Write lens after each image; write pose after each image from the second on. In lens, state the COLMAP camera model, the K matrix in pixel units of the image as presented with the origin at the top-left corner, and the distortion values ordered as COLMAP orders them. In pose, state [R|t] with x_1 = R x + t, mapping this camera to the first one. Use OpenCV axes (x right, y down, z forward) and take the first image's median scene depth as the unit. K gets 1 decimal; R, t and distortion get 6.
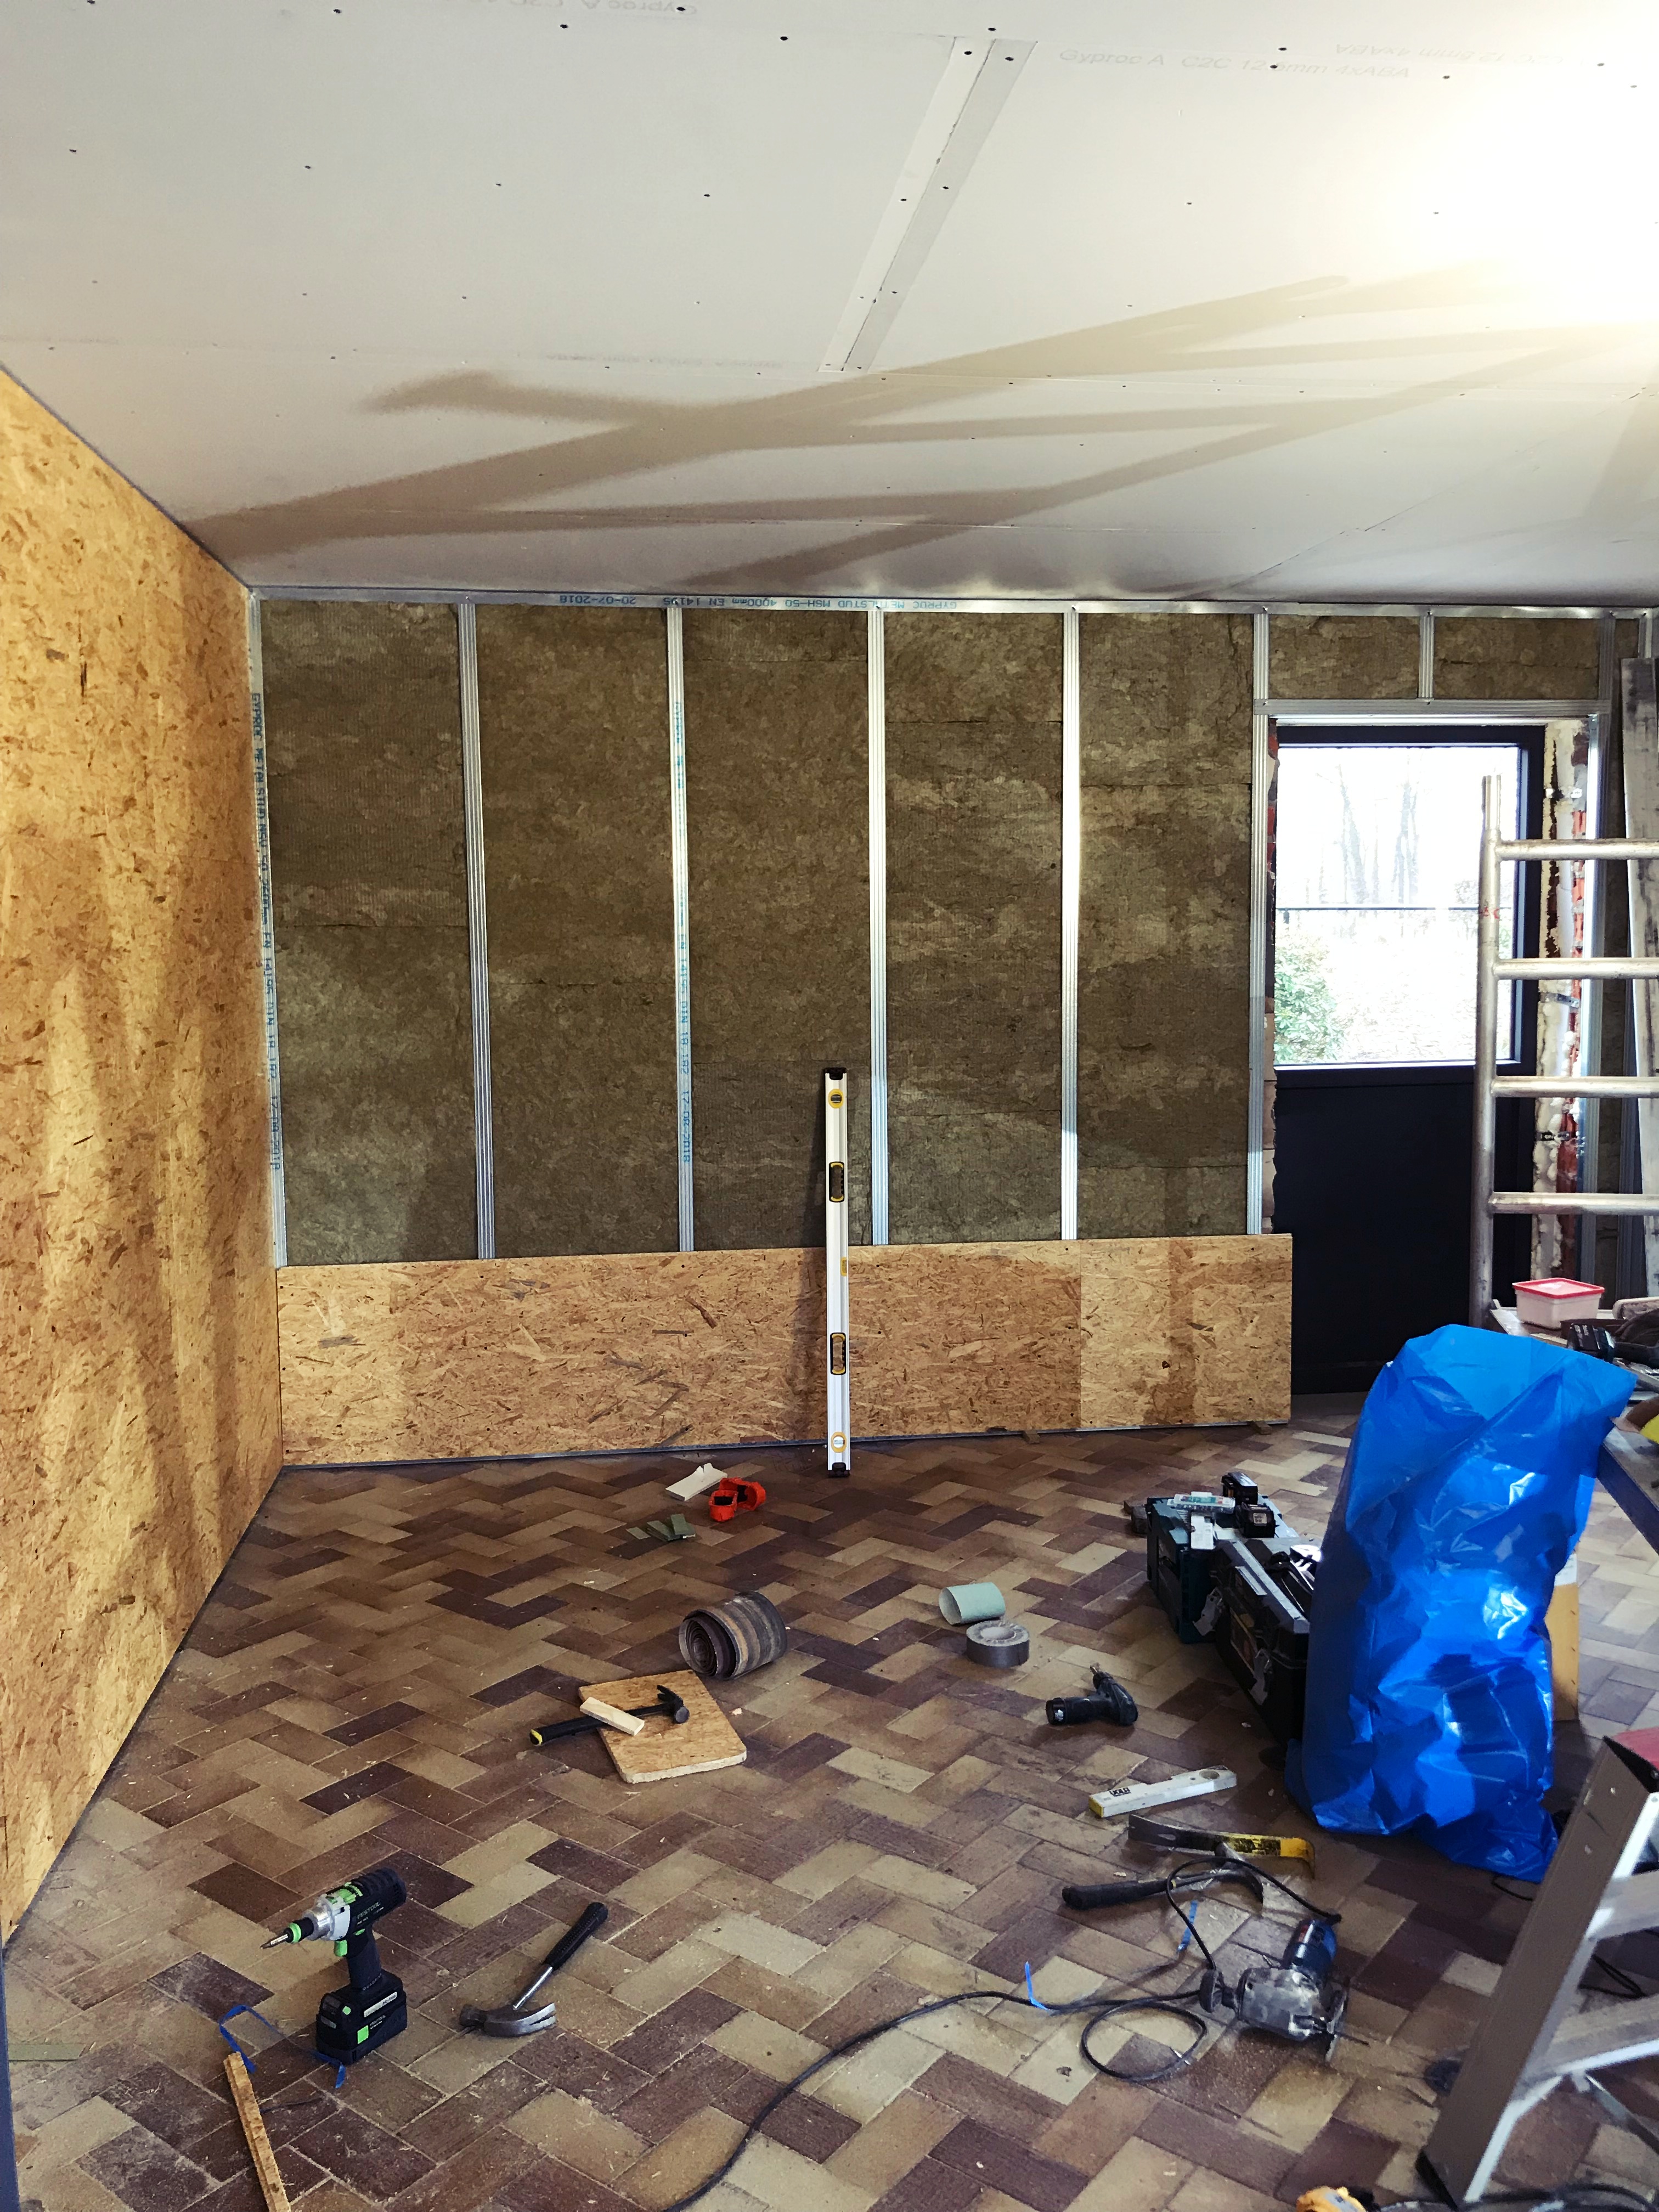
lens RADIAL K [[1812.3, 0, 827.3], [0, 1812.3, 1107.0], [0, 0, 1]] dist [0.006131, 0.002553]
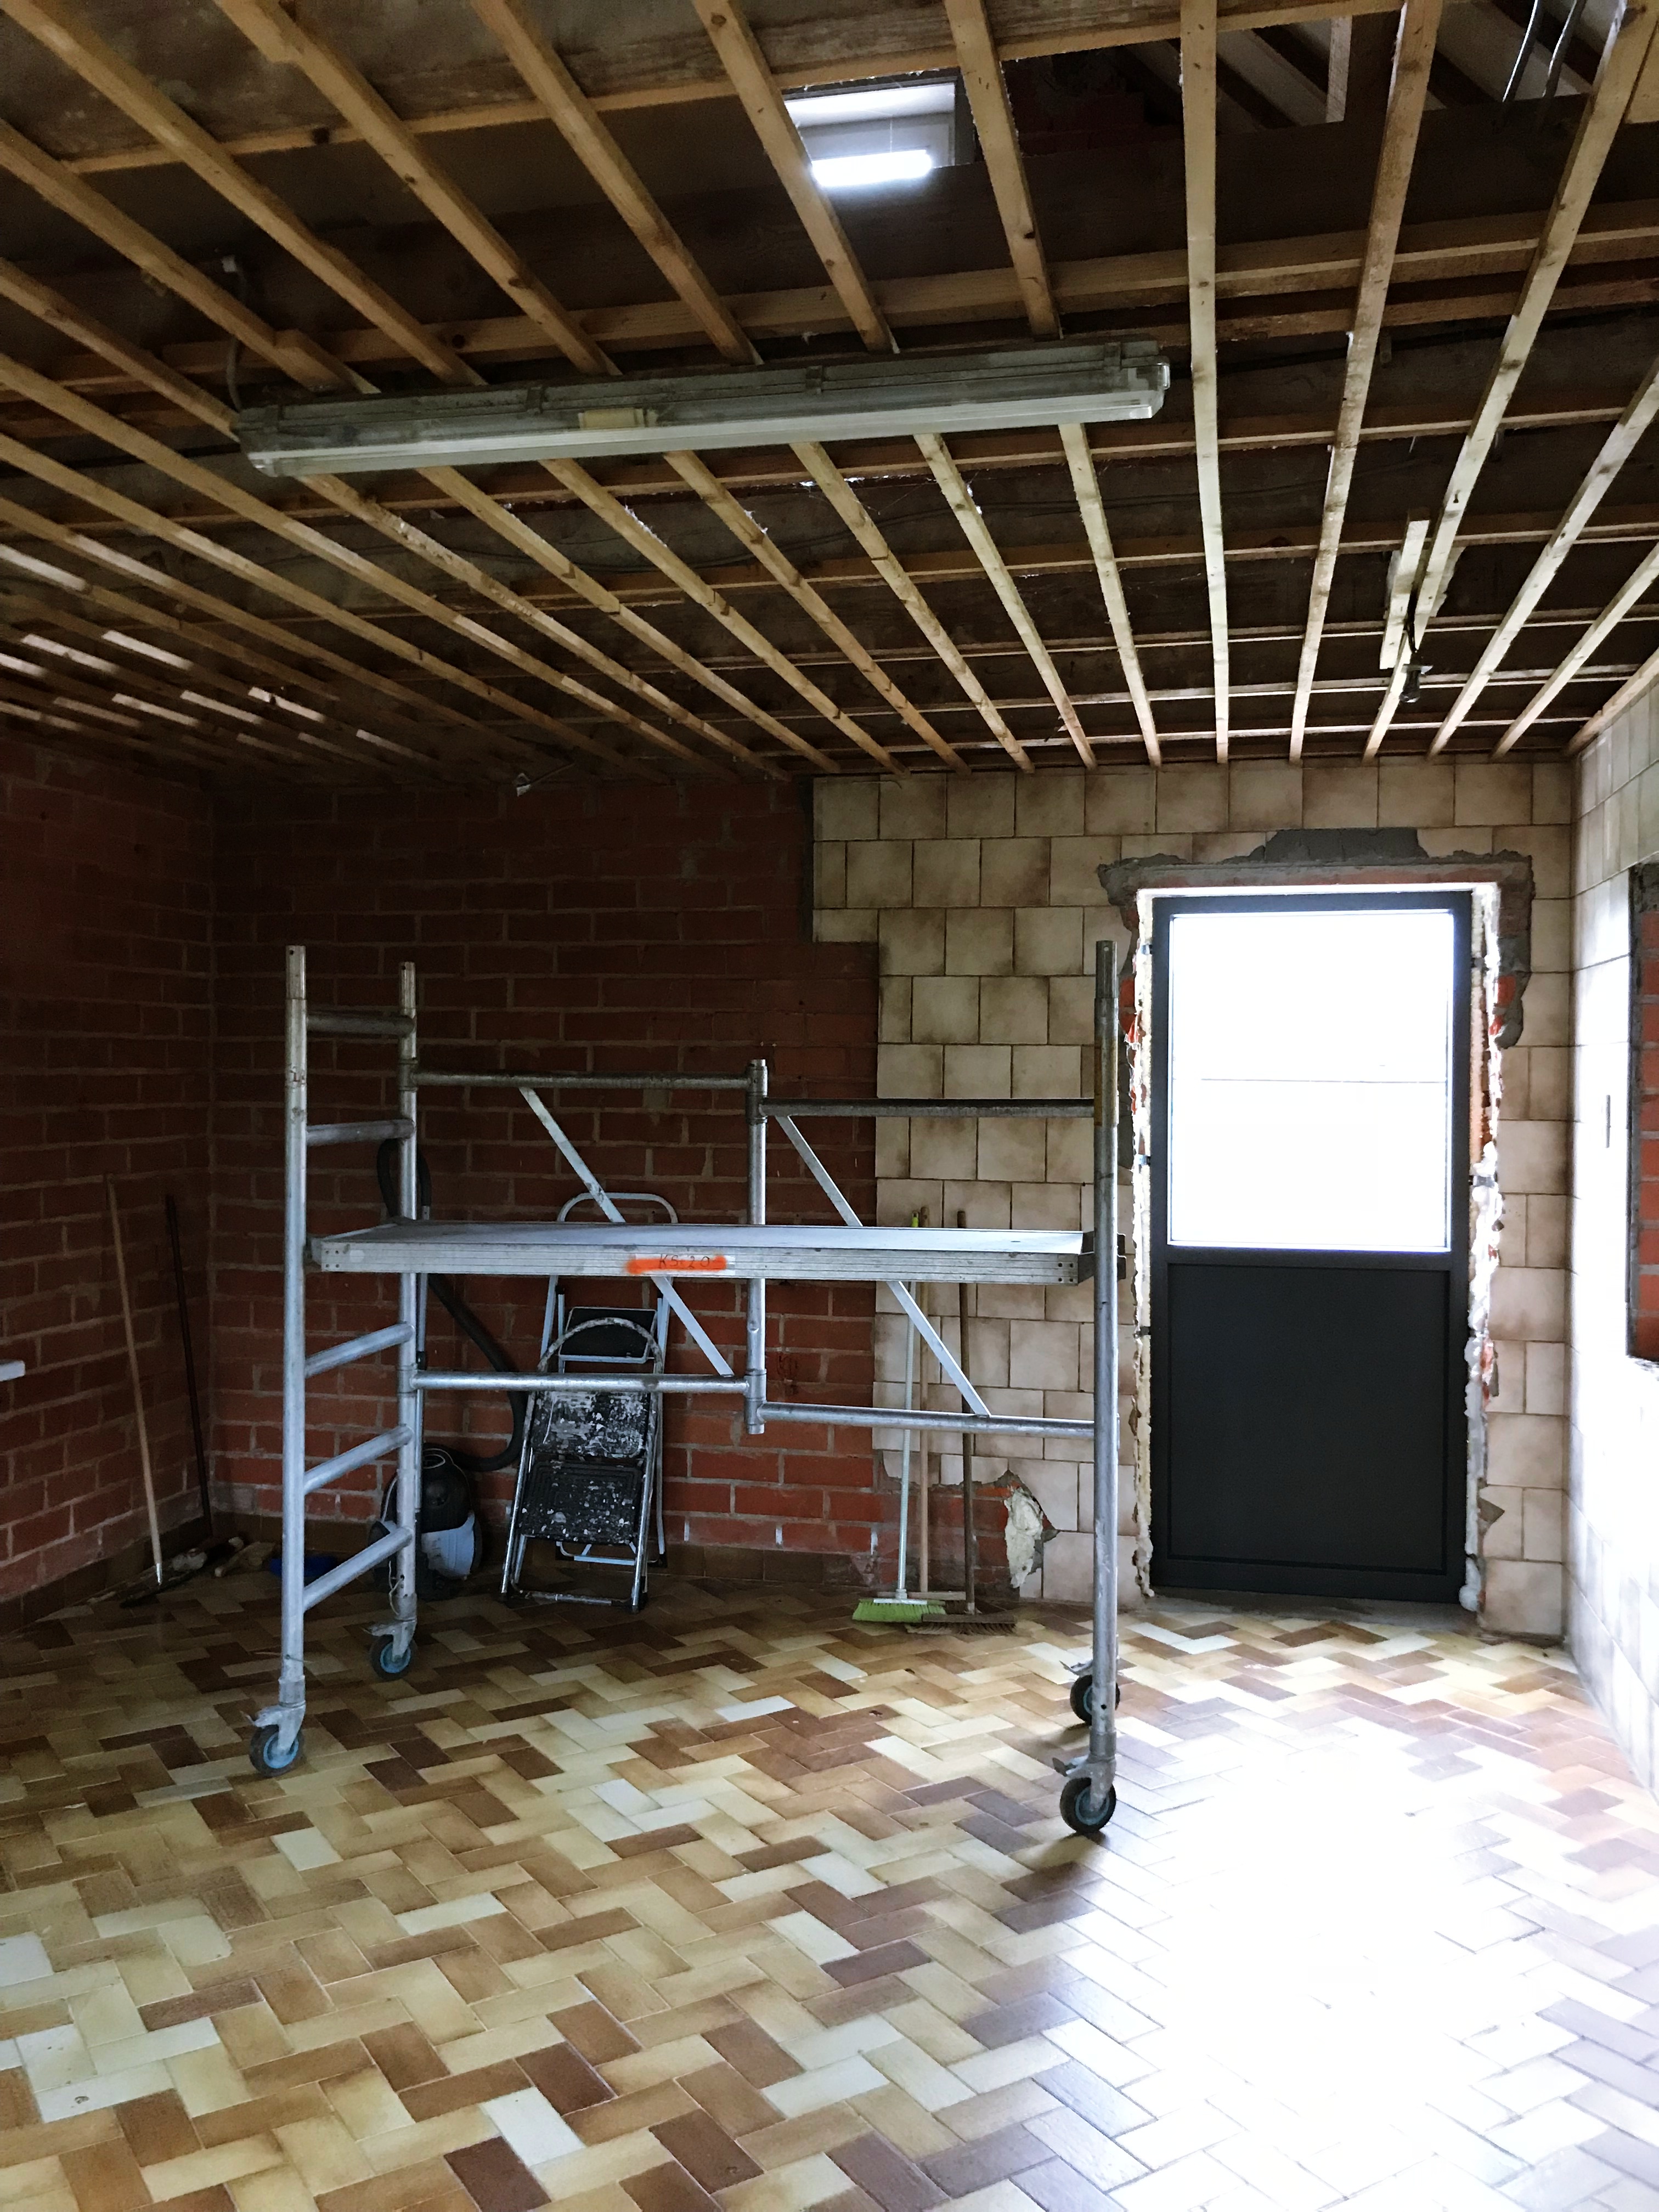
lens RADIAL K [[1812.3, 0, 829.5], [0, 1812.3, 1093.6], [0, 0, 1]] dist [0.006131, 0.002553]
pose [[0.939352, 0.020517, -0.342339, 0.523754], [-0.054221, 0.994539, -0.089174, -0.005445], [0.338640, 0.102328, 0.935335, 0.027871]]
